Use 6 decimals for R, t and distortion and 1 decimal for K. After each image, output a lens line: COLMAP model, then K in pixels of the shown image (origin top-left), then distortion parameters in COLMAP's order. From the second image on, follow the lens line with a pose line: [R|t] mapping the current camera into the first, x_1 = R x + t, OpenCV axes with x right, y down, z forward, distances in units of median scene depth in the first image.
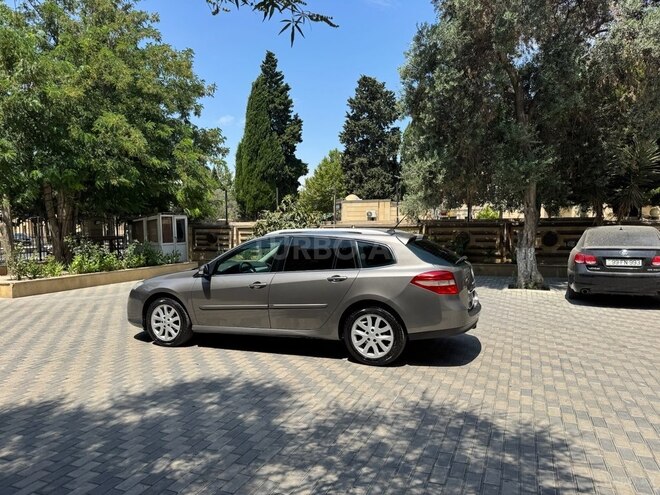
lens RADIAL K [[461.1, 0, 330.3], [0, 461.1, 257.7], [0, 0, 1]] dist [0.064936, -0.090821]
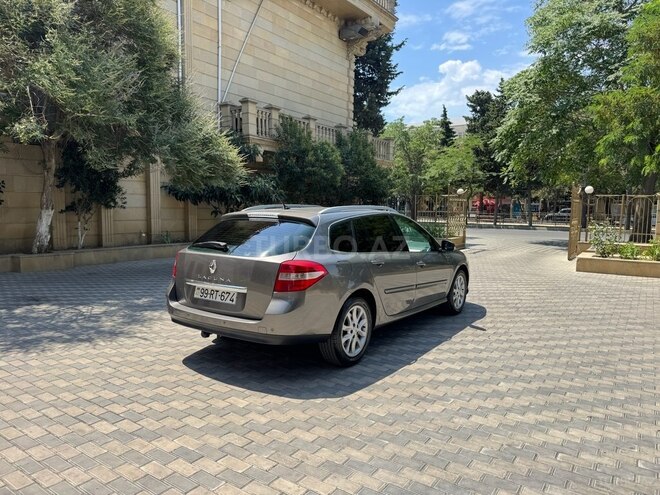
lens RADIAL K [[461.1, 0, 330.3], [0, 461.1, 257.7], [0, 0, 1]] dist [0.064936, -0.090821]
pose [[-0.216119, 0.117127, -0.969316, 0.413541], [-0.079870, 0.987330, 0.137111, -0.040200], [0.973095, 0.107051, -0.204026, 0.563959]]
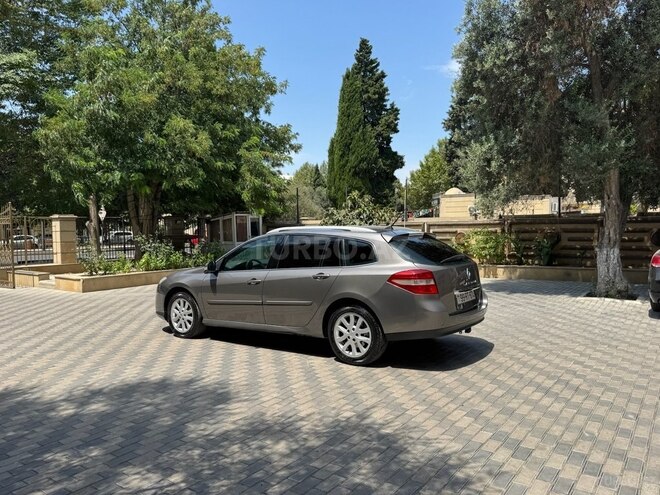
lens RADIAL K [[495.5, 0, 325.2], [0, 495.5, 254.4], [0, 0, 1]] dist [0.074157, -0.078195]
pose [[0.969370, 0.006944, -0.245506, 0.126328], [-0.008536, 0.999949, -0.005421, -0.000611], [0.245456, 0.007351, 0.969380, 0.007515]]
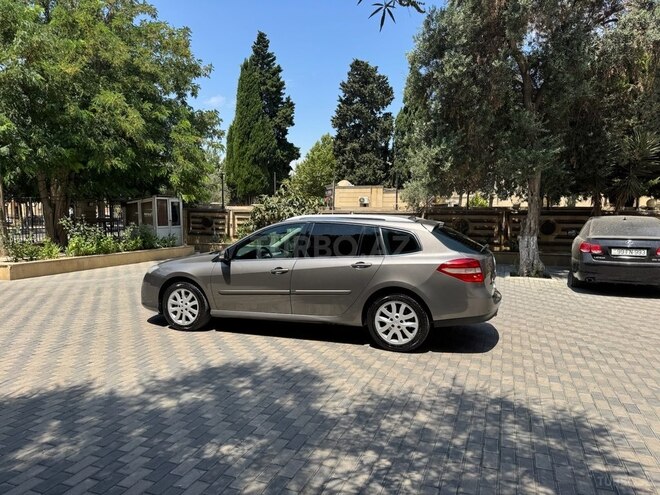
lens RADIAL K [[461.1, 0, 330.3], [0, 461.1, 257.7], [0, 0, 1]] dist [0.064936, -0.090821]
pose [[0.999417, 0.012595, 0.031745, -0.034252], [-0.013588, 0.999419, 0.031268, -0.000388], [-0.031333, -0.031681, 0.999007, 0.001812]]
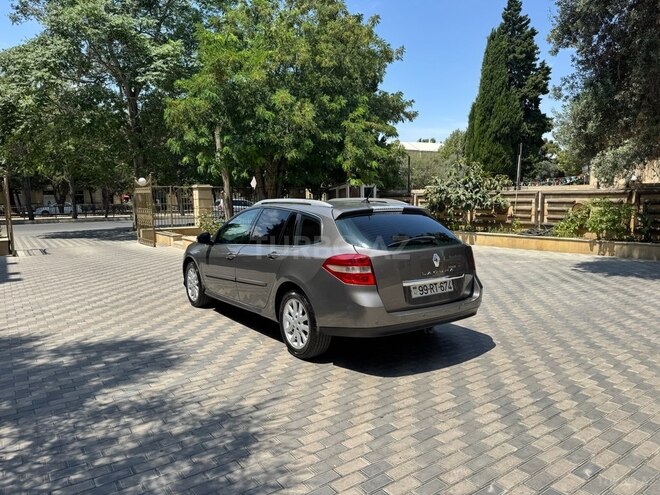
lens RADIAL K [[463.5, 0, 330.0], [0, 463.5, 247.5], [0, 0, 1]] dist [0.058403, -0.081452]
pose [[0.841217, 0.057887, -0.537591, 0.239738], [-0.030598, 0.997756, 0.059557, -0.010736], [0.539832, -0.033651, 0.841100, 0.120636]]
